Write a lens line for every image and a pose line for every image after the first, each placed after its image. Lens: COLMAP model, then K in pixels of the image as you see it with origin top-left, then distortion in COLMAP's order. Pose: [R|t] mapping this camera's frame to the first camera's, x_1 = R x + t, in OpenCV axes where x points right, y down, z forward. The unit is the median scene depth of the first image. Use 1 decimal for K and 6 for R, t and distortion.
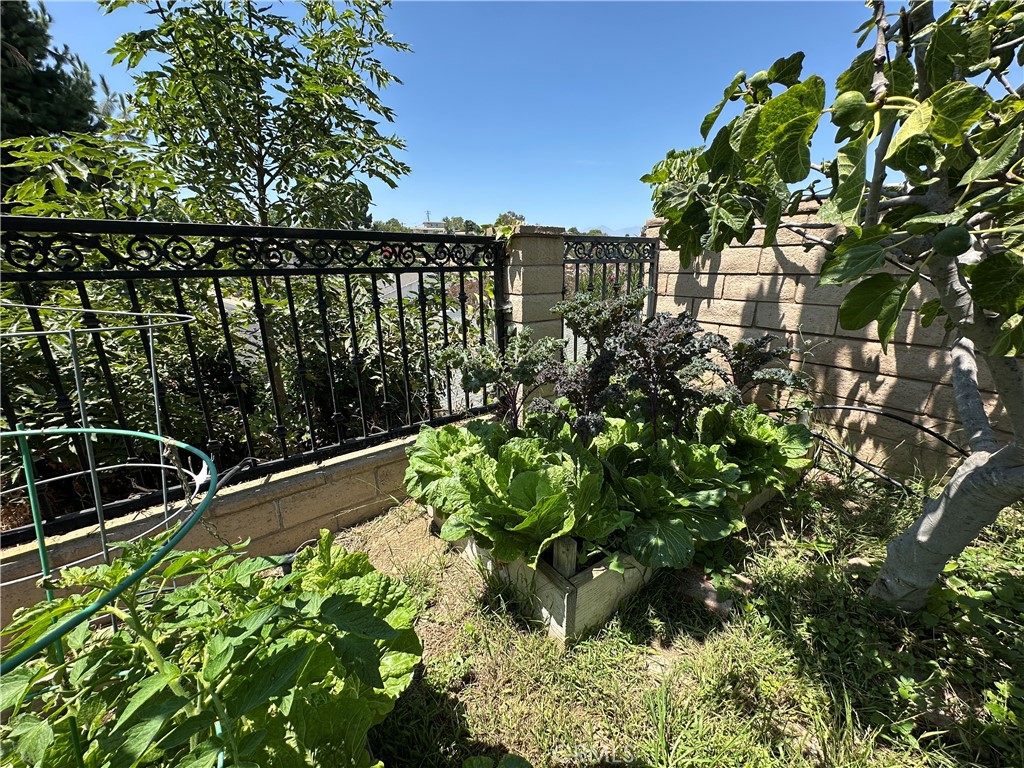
lens RADIAL K [[408.7, 0, 513.8], [0, 408.7, 384.2], [0, 0, 1]] dist [-0.001993, 0.000478]
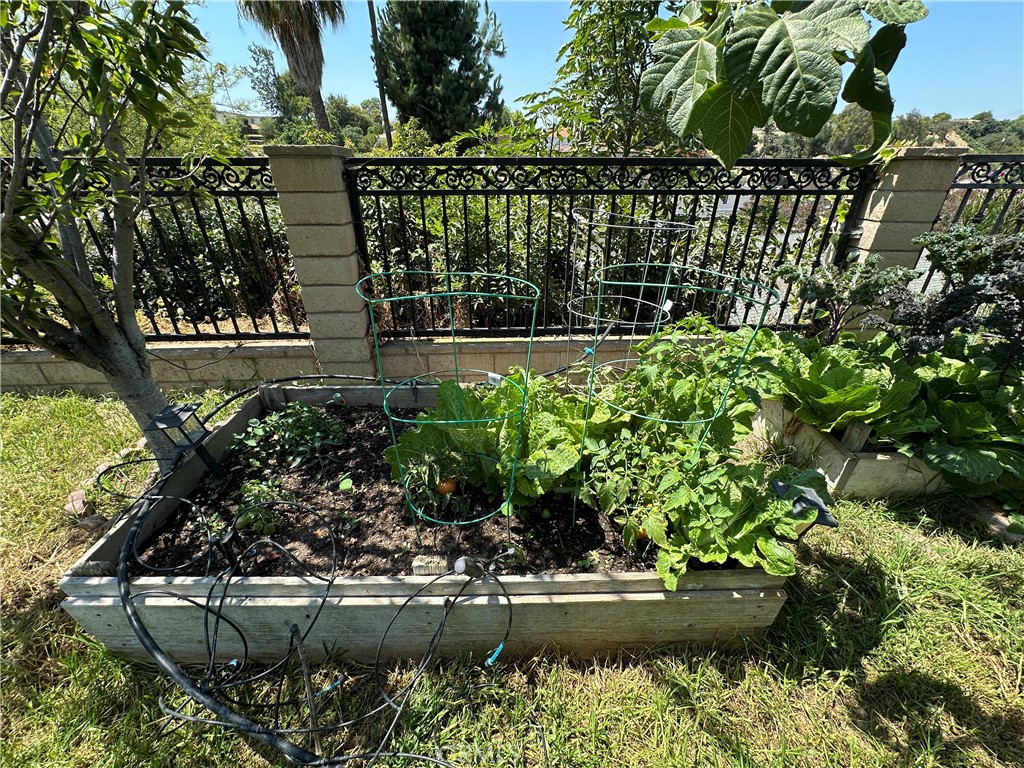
lens RADIAL K [[408.7, 0, 512.4], [0, 408.7, 385.1], [0, 0, 1]] dist [-0.001993, 0.000478]
pose [[0.806820, 0.284906, -0.517562, -0.087708], [-0.175927, 0.952158, 0.249891, 0.086383], [0.563996, -0.110564, 0.818342, -0.446226]]
